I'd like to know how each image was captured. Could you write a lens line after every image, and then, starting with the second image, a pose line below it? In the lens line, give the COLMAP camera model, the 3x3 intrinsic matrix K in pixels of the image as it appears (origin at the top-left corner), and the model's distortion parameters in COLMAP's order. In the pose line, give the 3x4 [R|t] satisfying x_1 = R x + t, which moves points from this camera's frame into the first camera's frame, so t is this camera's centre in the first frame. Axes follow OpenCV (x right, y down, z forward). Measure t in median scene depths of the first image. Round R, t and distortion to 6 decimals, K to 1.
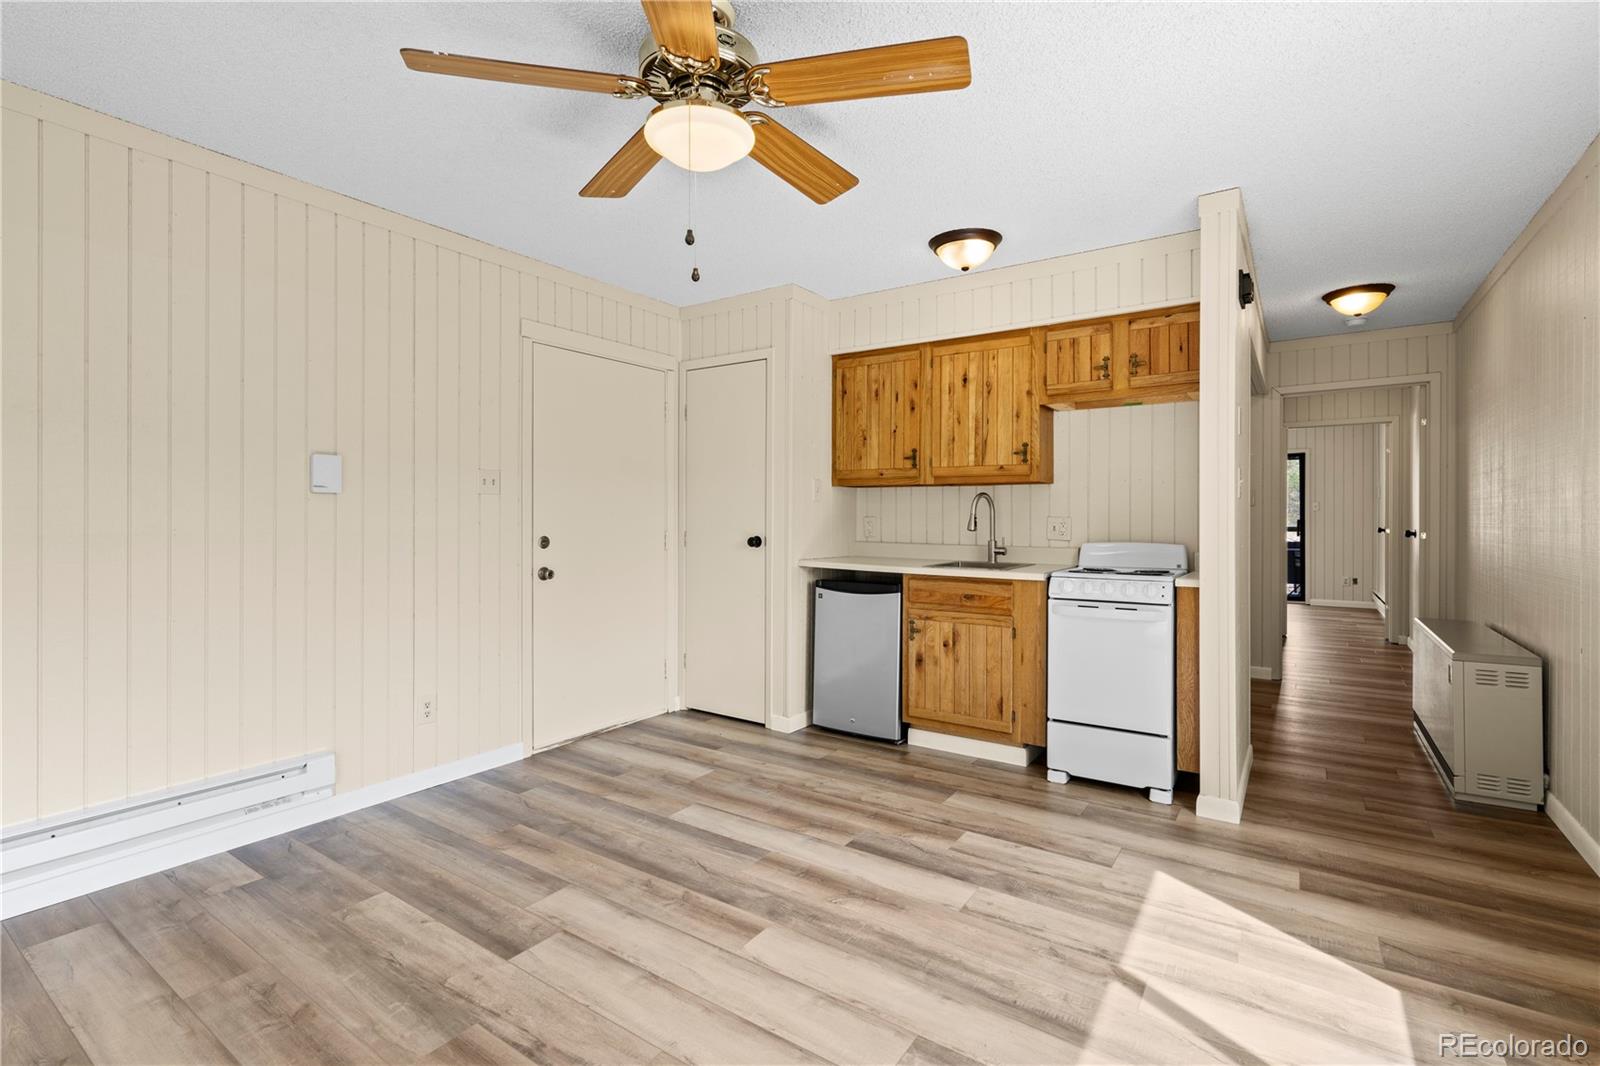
lens RADIAL K [[728.9, 0, 800.0], [0, 728.9, 533.0], [0, 0, 1]] dist [0.002623, 0.000652]
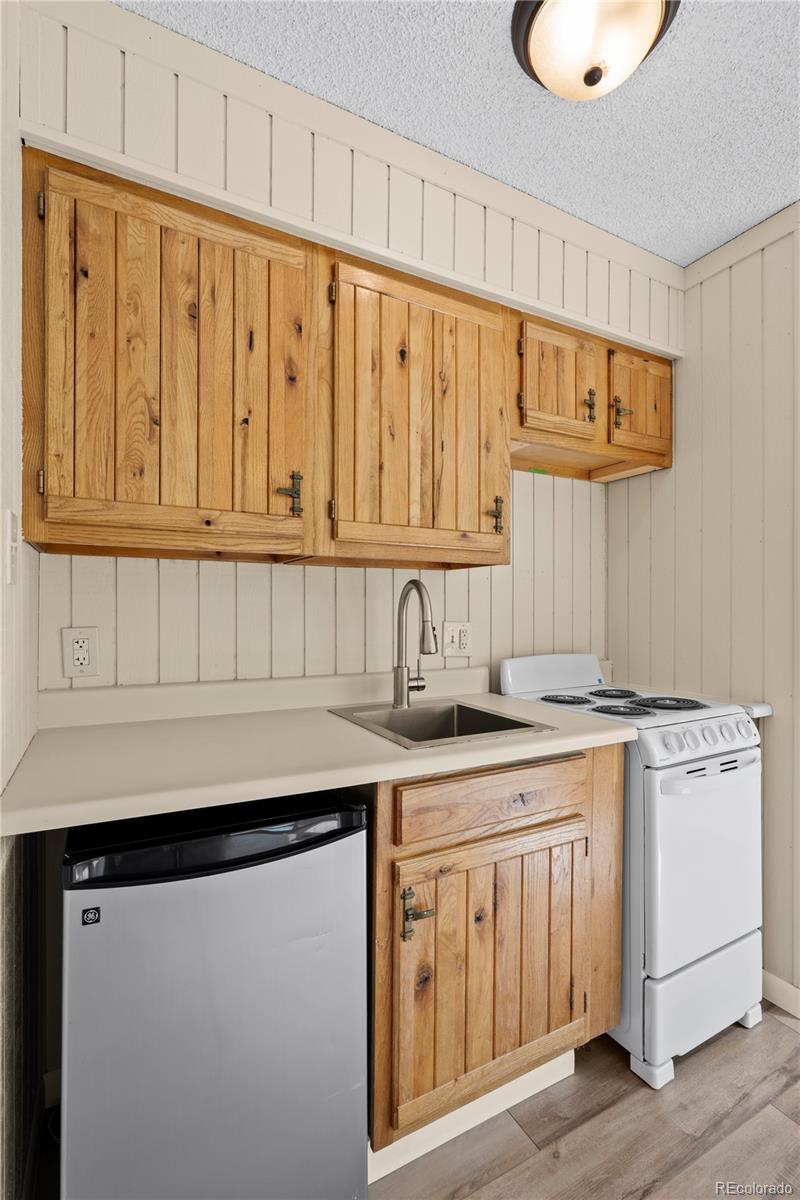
lens RADIAL K [[546.9, 0, 397.2], [0, 546.9, 609.9], [0, 0, 1]] dist [0.001551, 0.000425]
pose [[0.463992, -0.002900, 0.885834, -0.110036], [0.022930, 0.999699, -0.008738, -0.030453], [-0.885542, 0.024366, 0.463919, 0.833110]]
